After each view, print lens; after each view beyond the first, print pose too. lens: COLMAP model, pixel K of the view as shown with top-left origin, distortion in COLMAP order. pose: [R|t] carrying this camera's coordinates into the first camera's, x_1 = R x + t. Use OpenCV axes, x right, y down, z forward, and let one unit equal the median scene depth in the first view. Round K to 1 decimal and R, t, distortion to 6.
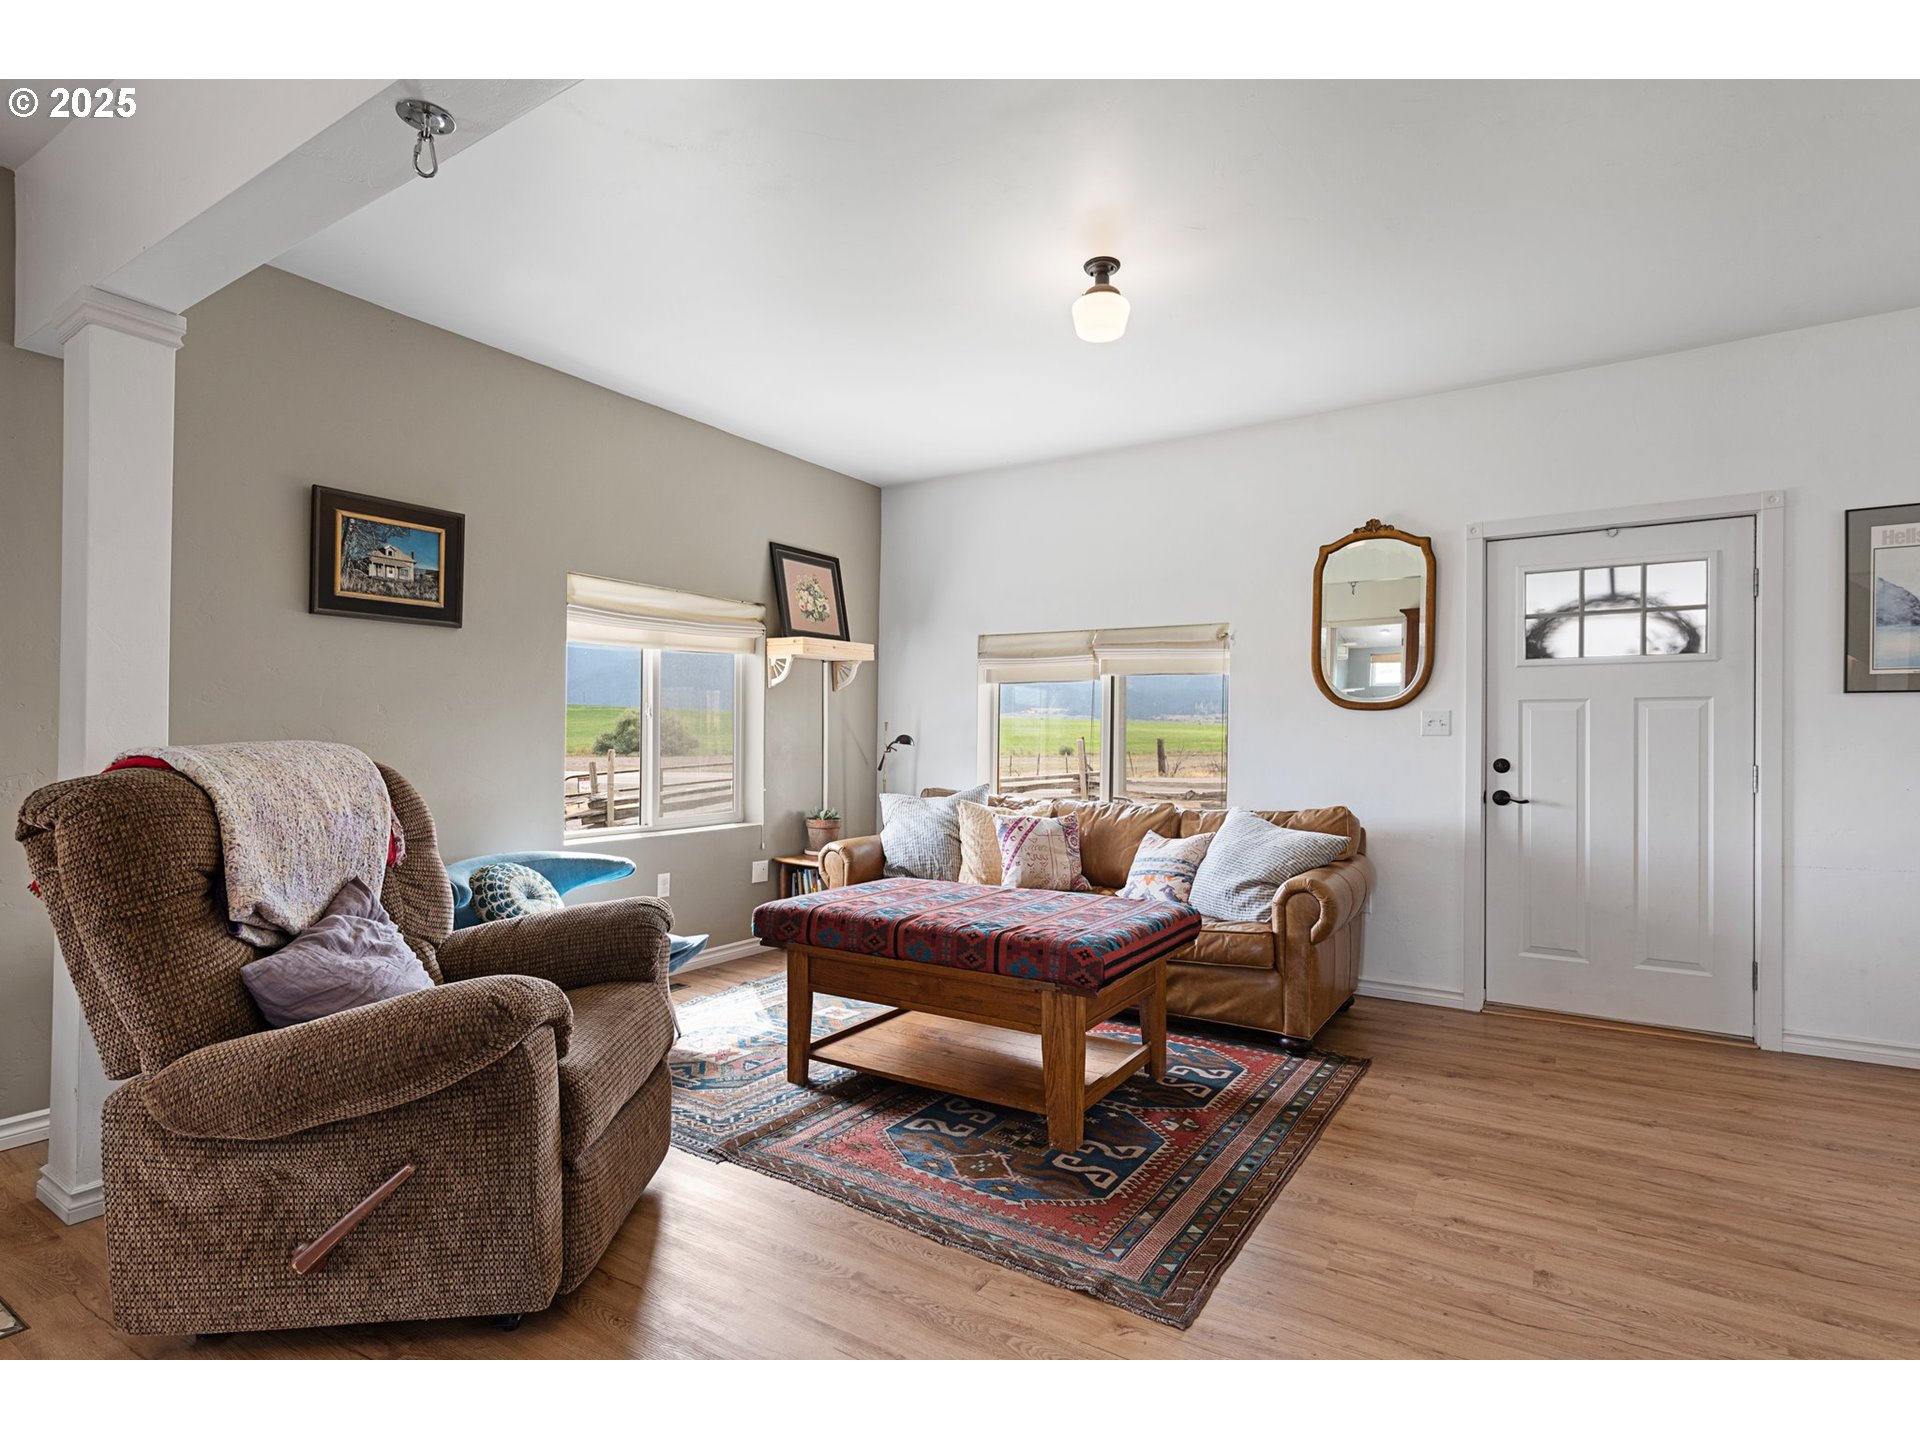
lens RADIAL K [[958.8, 0, 969.0], [0, 958.8, 727.4], [0, 0, 1]] dist [0.011888, 0.000155]
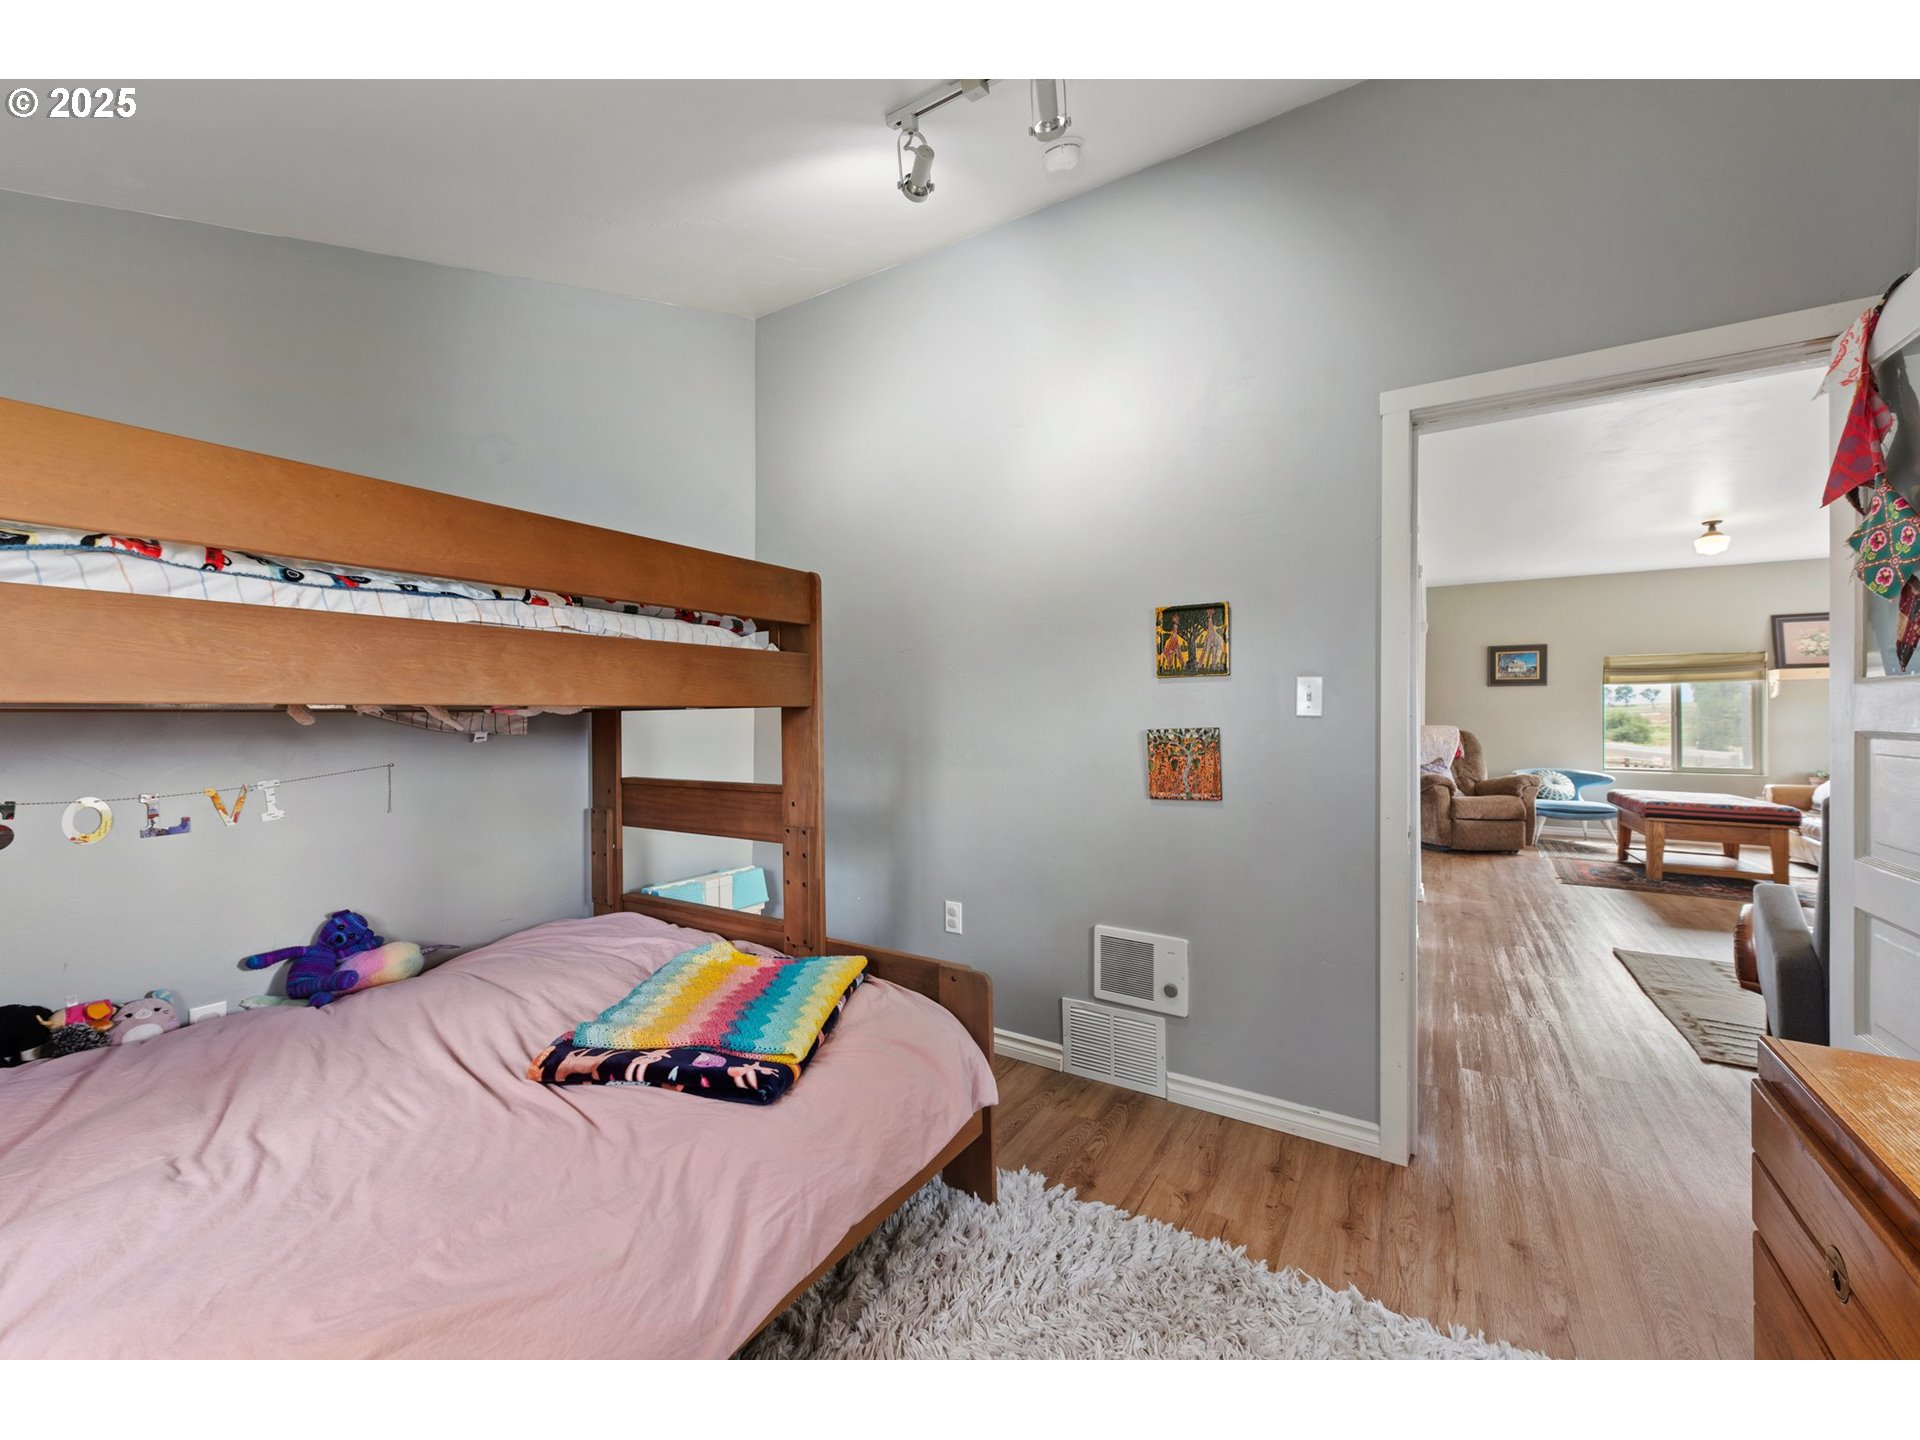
lens RADIAL K [[755.0, 0, 959.9], [0, 755.0, 714.5], [0, 0, 1]] dist [-0.001693, -0.000282]
pose [[0.013546, -0.014055, -0.999809, 1.387573], [0.002642, 0.999898, -0.014021, 0.004217], [0.999905, -0.002451, 0.013581, -0.608302]]
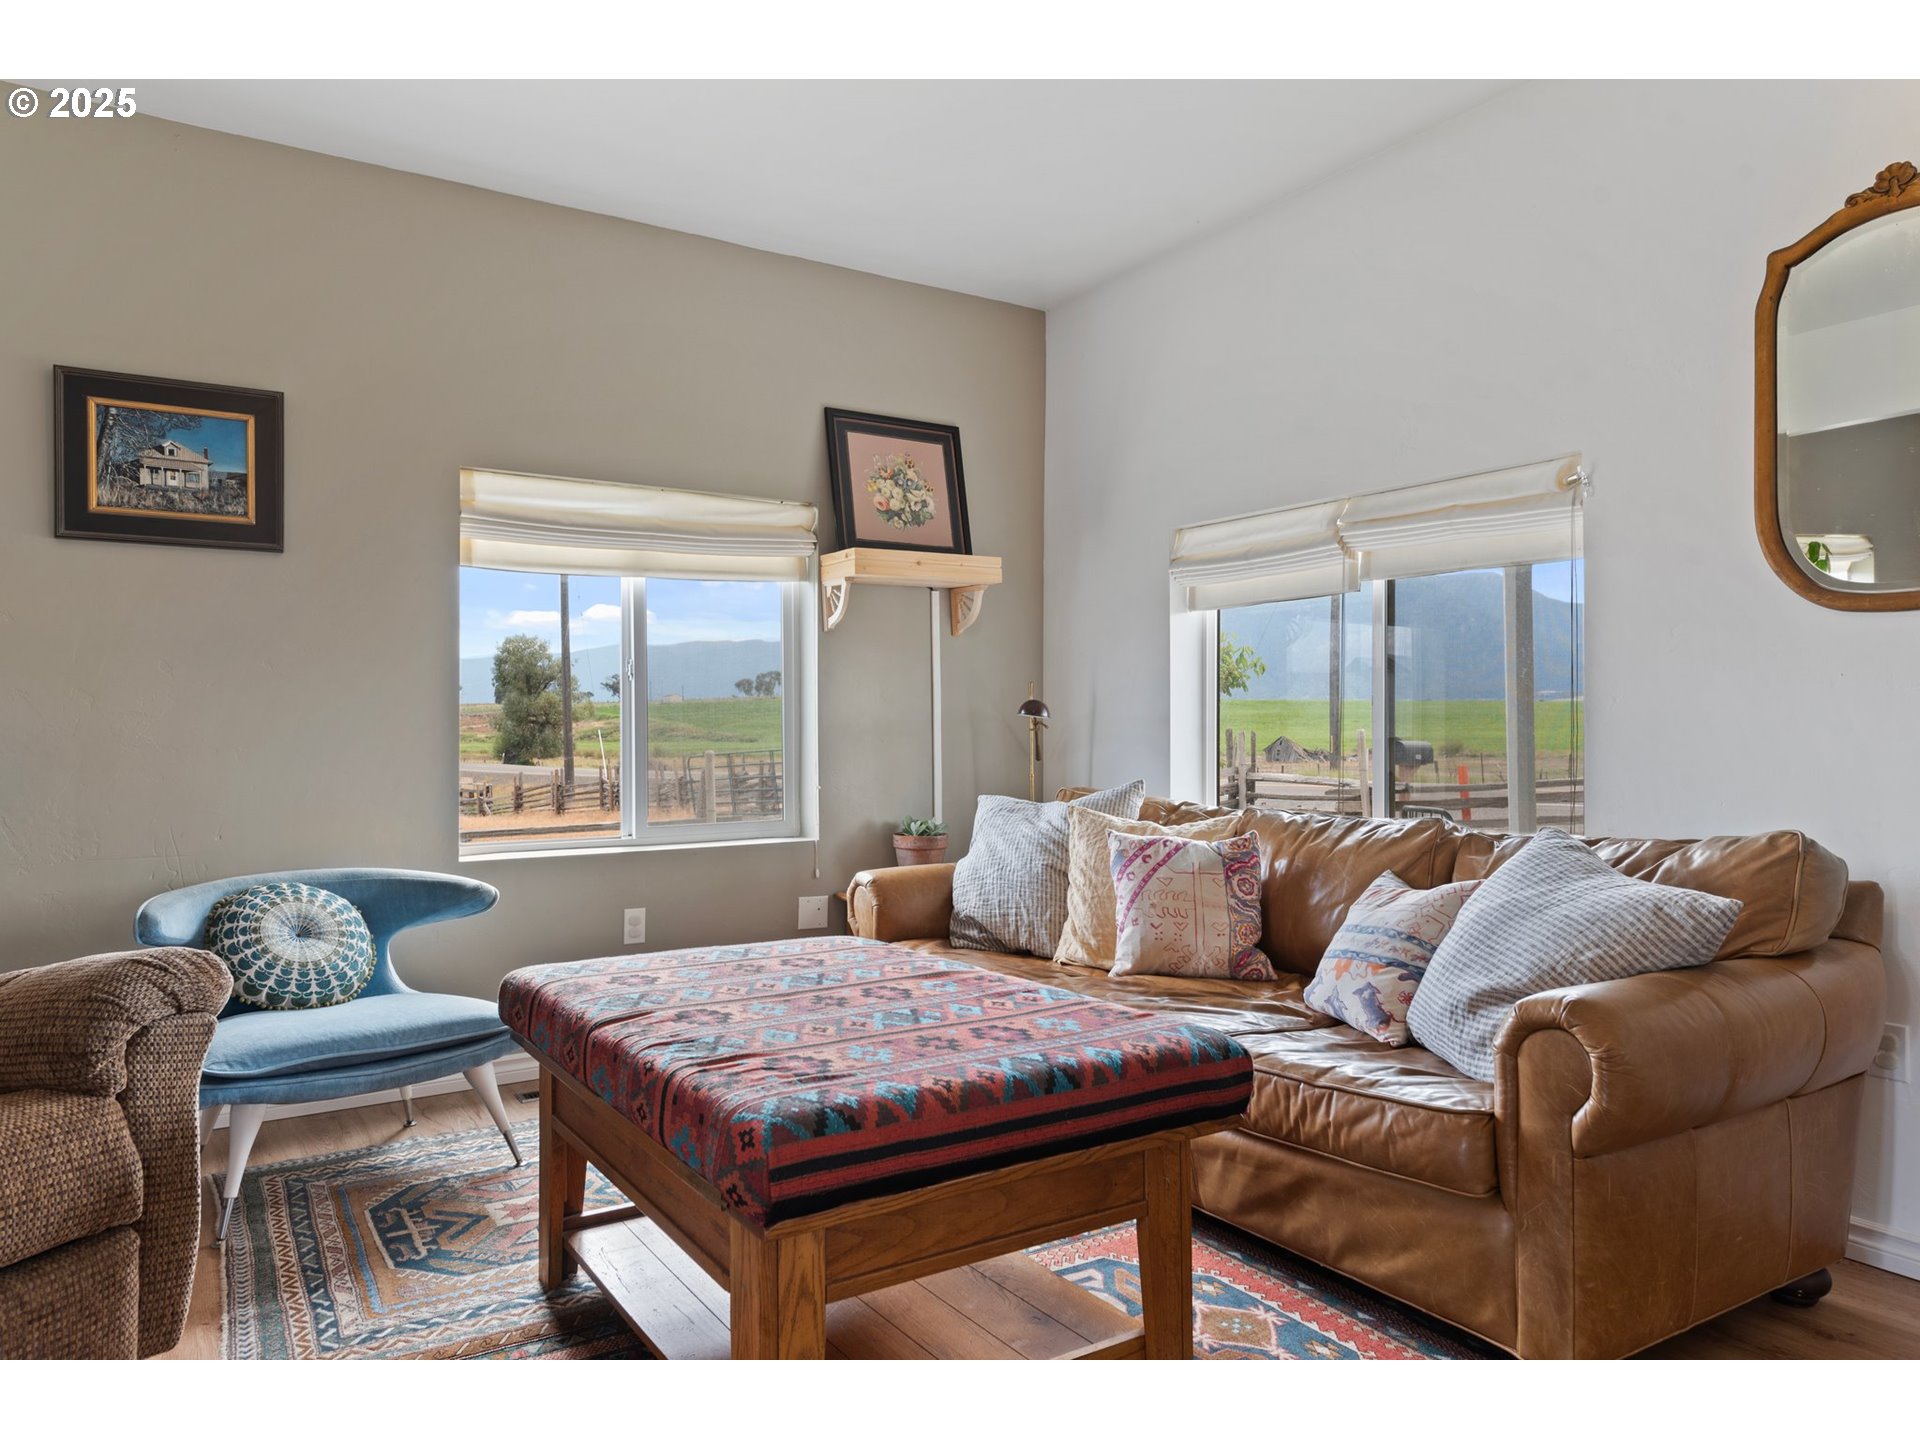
lens RADIAL K [[1264.0, 0, 949.5], [0, 1264.0, 714.6], [0, 0, 1]] dist [0.007431, 0.003966]
pose [[0.905734, -0.015780, -0.423553, 0.278949], [0.013897, 0.999875, -0.007535, 0.027935], [0.423619, 0.000939, 0.905840, 0.310501]]
